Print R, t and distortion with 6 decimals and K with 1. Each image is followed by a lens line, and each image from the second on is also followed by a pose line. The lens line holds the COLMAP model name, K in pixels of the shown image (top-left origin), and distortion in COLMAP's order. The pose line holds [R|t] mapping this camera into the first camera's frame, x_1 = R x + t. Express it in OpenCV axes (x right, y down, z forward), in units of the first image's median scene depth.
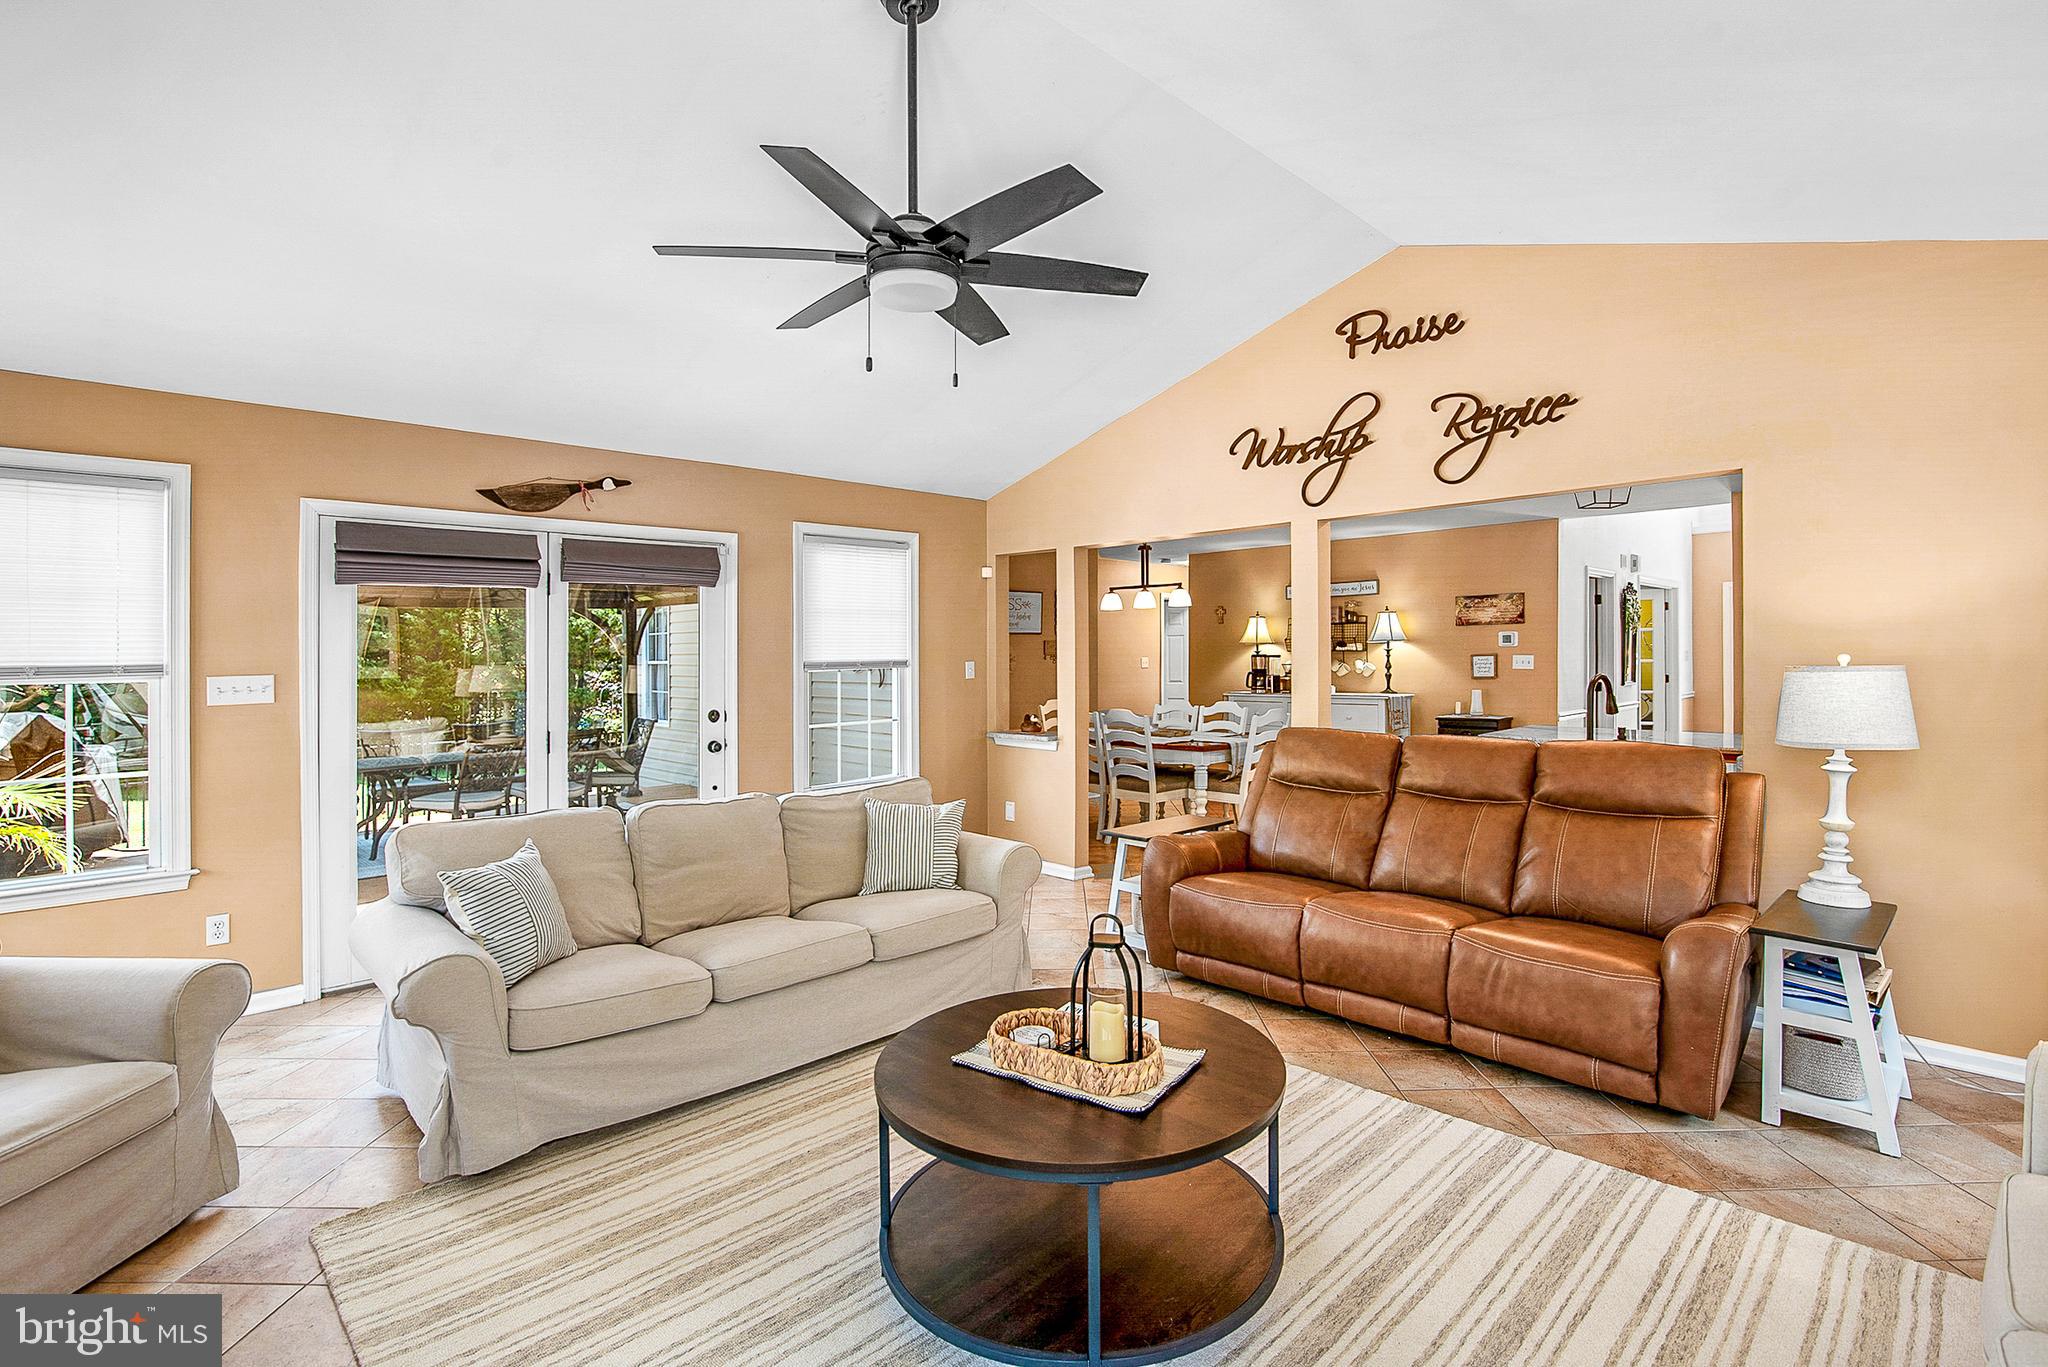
lens RADIAL K [[958.9, 0, 1086.7], [0, 958.9, 649.1], [0, 0, 1]] dist [0.000720, 0.000072]
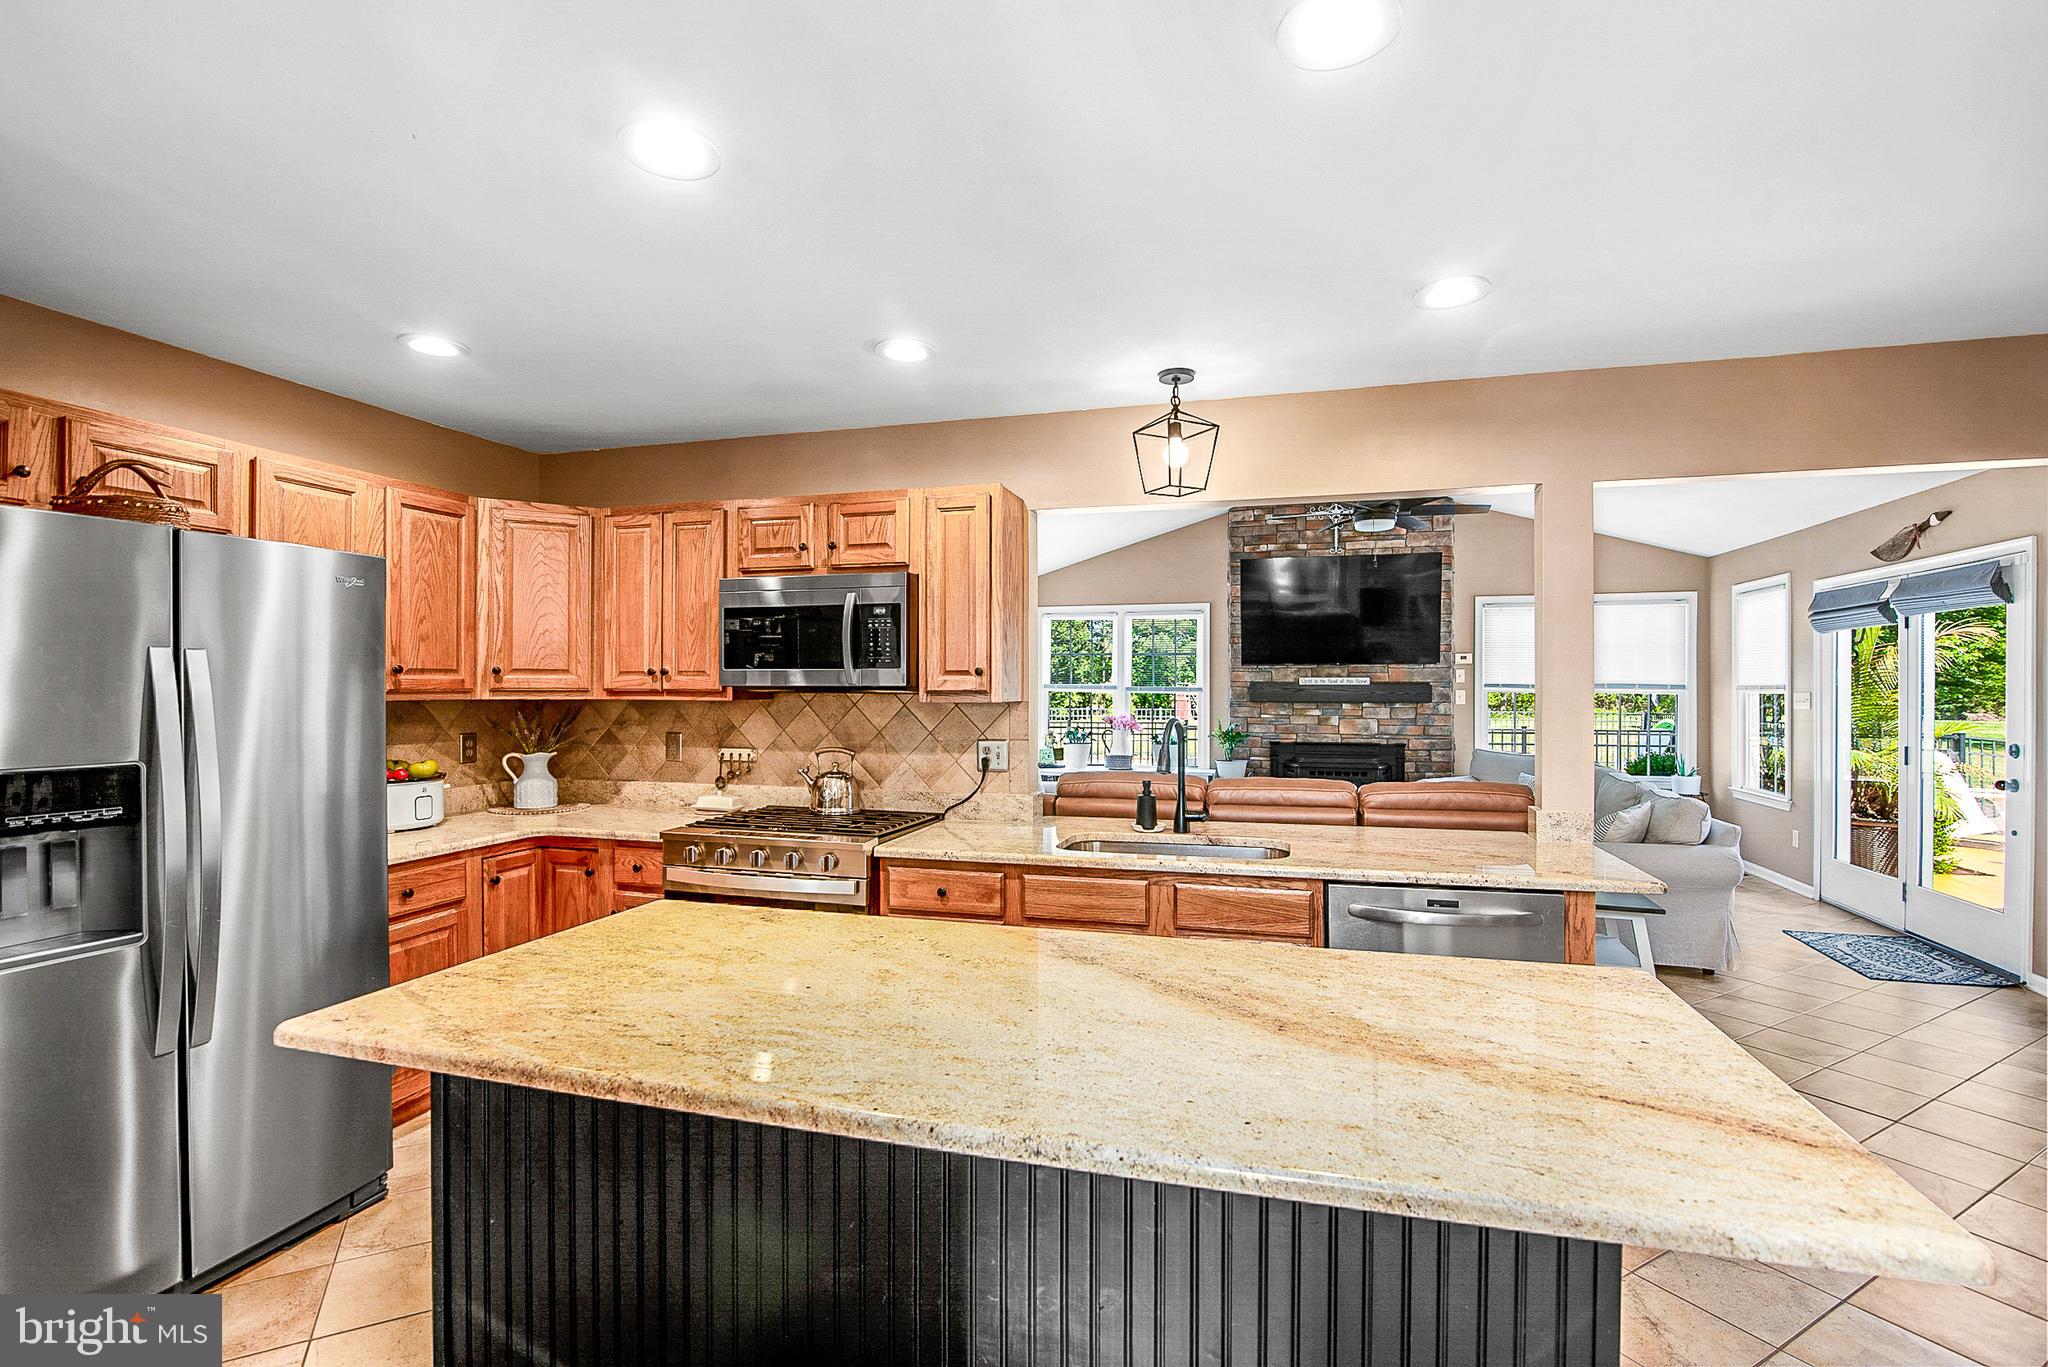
lens RADIAL K [[942.4, 0, 1023.1], [0, 942.4, 691.6], [0, 0, 1]] dist [-0.024232, 0.003606]
pose [[-0.885404, 0.014932, -0.464583, 0.888857], [0.013659, 0.999888, 0.006105, -0.001736], [0.464622, -0.000940, -0.885509, 1.457501]]
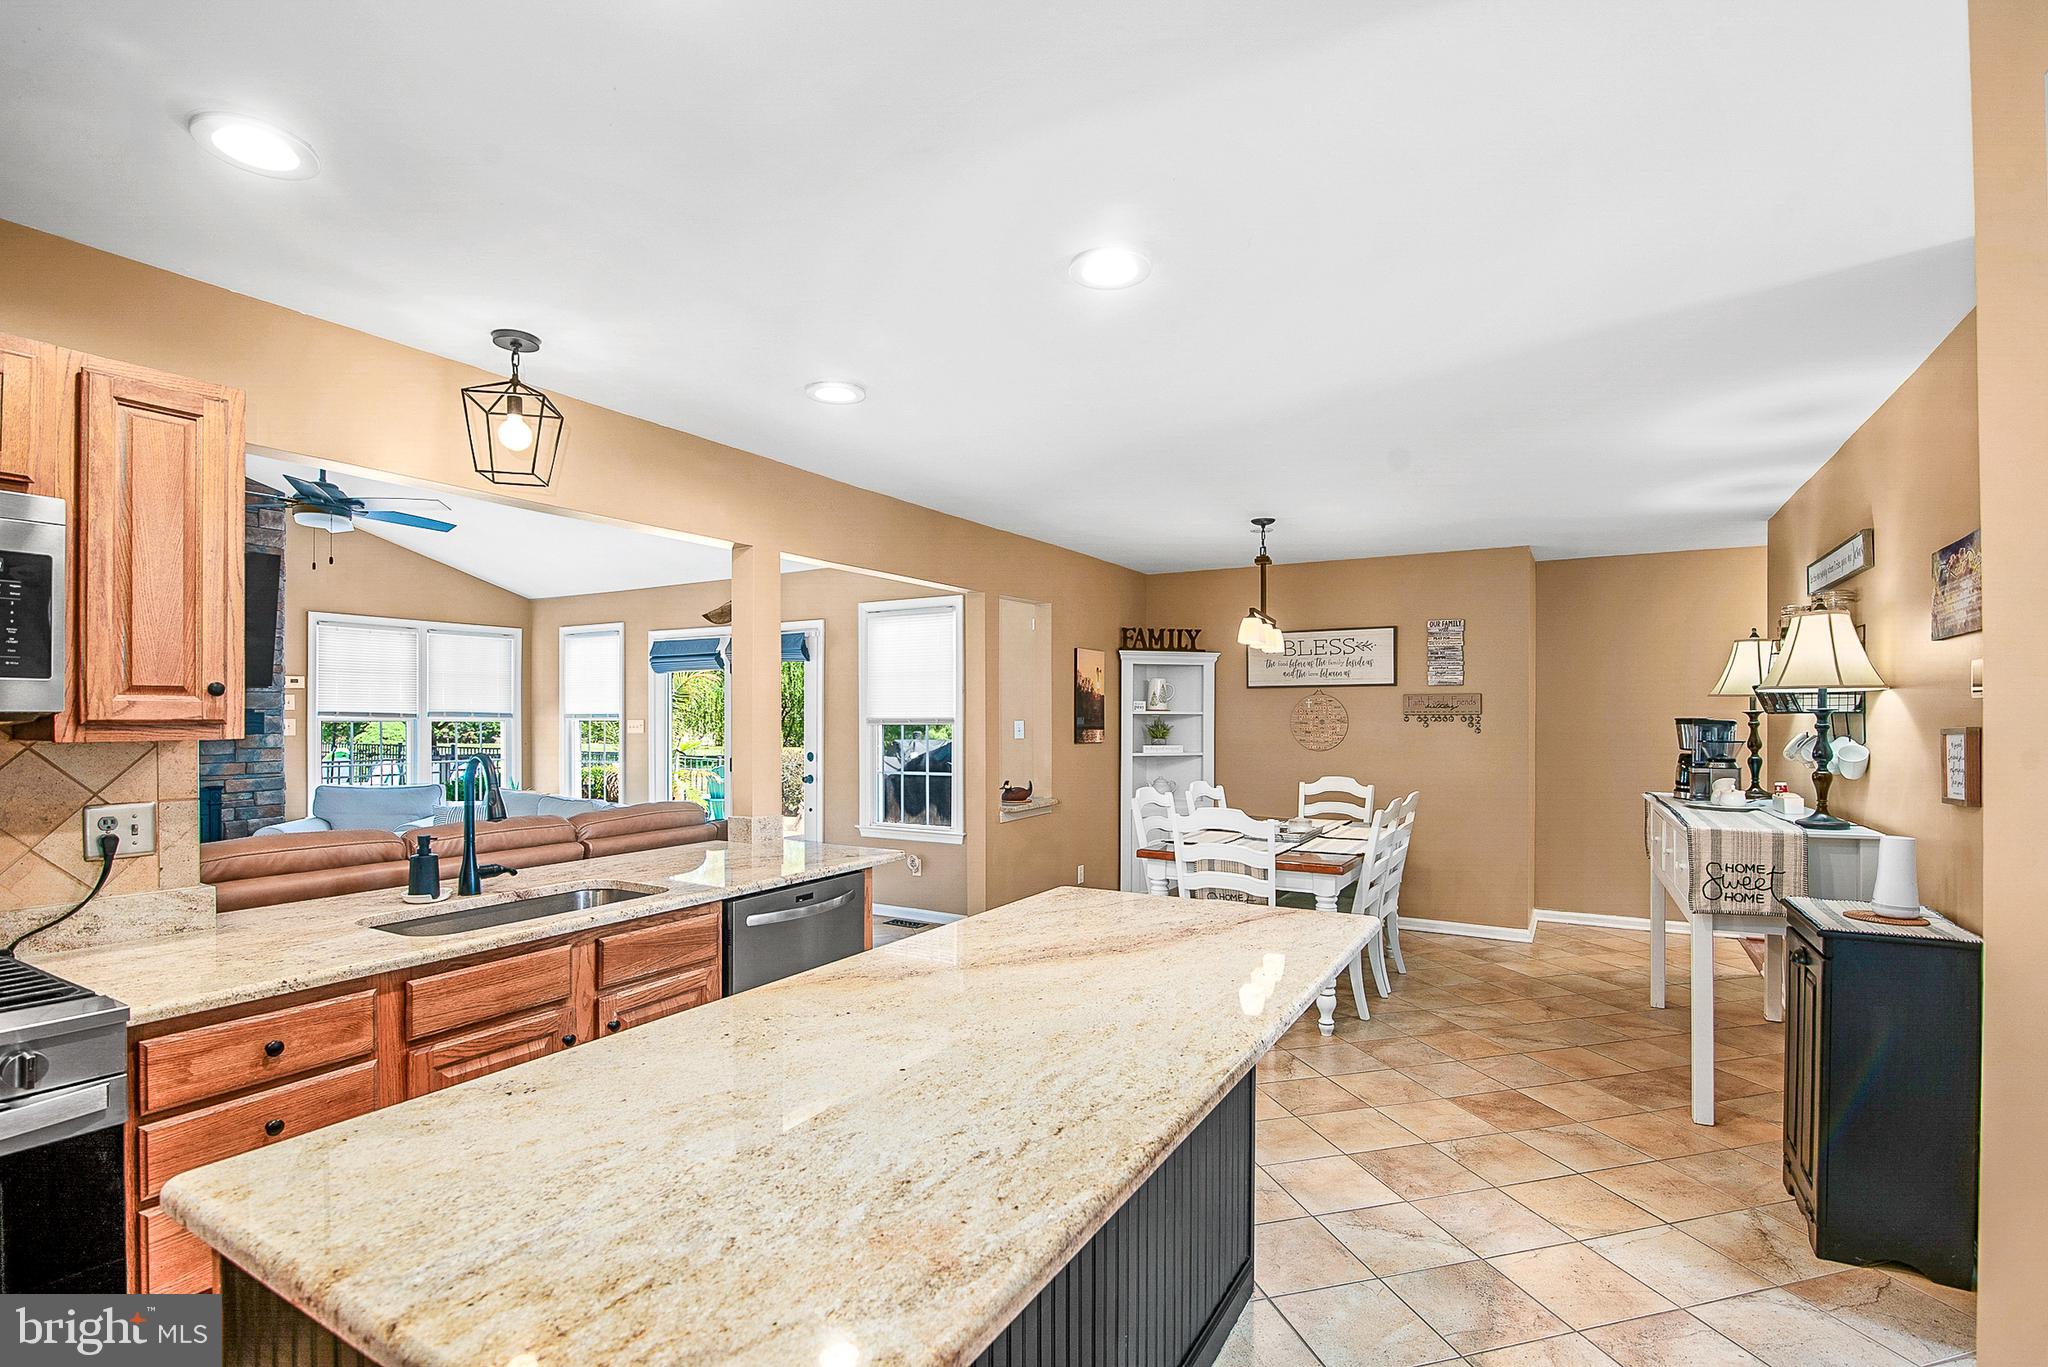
lens RADIAL K [[952.2, 0, 1035.1], [0, 952.2, 716.1], [0, 0, 1]] dist [-0.017881, -0.000147]
pose [[0.240964, 0.012859, -0.970449, 1.094740], [0.001517, 0.999906, 0.013626, -0.005533], [0.970533, -0.004755, 0.240922, 1.083441]]
